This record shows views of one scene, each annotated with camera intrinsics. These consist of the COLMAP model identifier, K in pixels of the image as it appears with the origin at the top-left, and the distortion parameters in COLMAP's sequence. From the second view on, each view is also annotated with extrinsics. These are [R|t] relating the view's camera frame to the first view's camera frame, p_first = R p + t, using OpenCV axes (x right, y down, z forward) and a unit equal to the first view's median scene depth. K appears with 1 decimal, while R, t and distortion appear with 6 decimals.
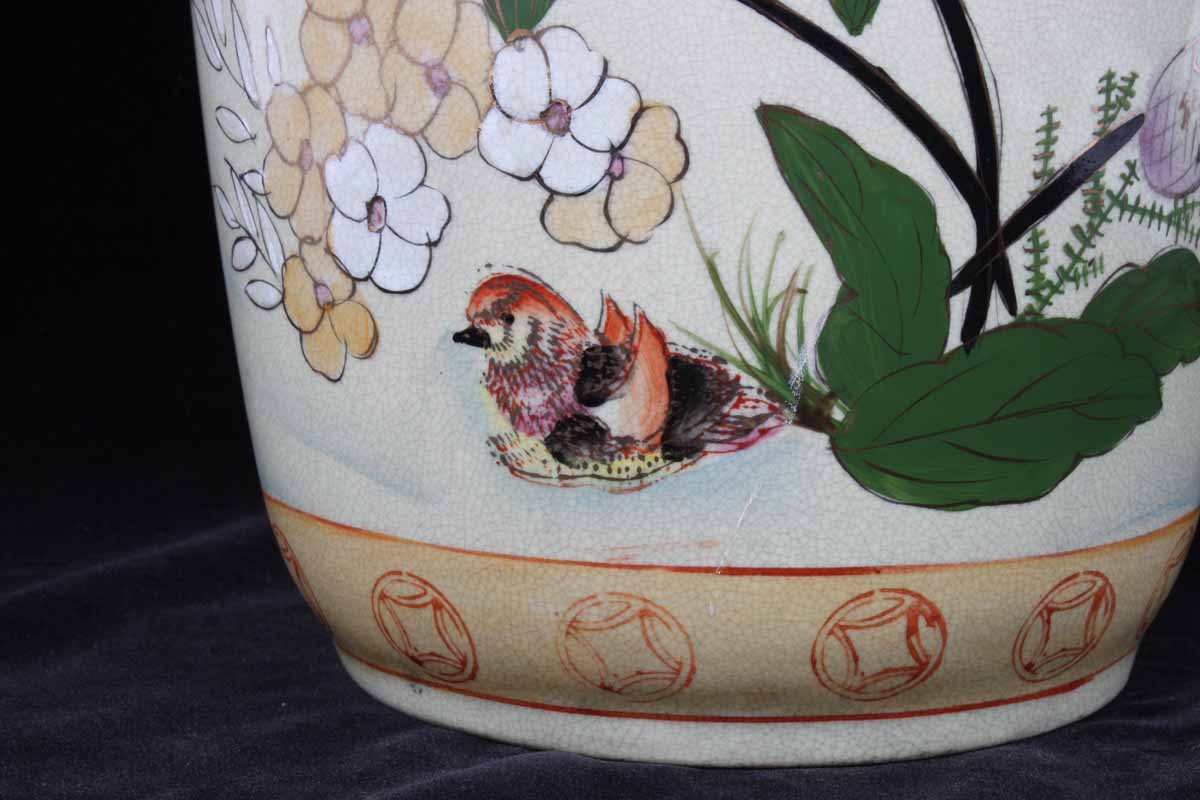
lens RADIAL K [[3085.1, 0, 601.2], [0, 3085.1, 402.4], [0, 0, 1]] dist [0.089821, 0.000000]
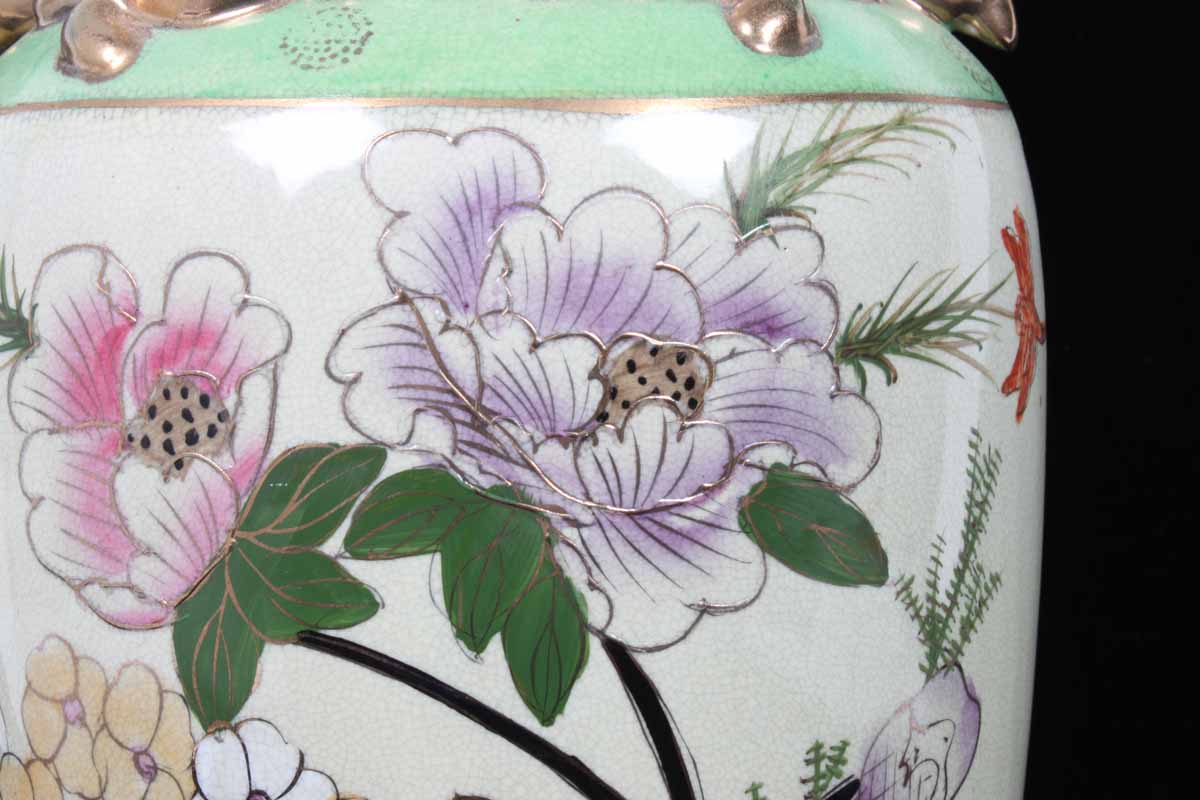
lens RADIAL K [[3085.1, 0, 596.6], [0, 3085.1, 401.8], [0, 0, 1]] dist [0.089821, 0.000000]
pose [[0.999442, -0.021124, -0.025875, 0.119912], [0.018369, 0.994570, -0.102436, -0.114315], [0.027898, 0.101904, 0.994403, -0.005705]]
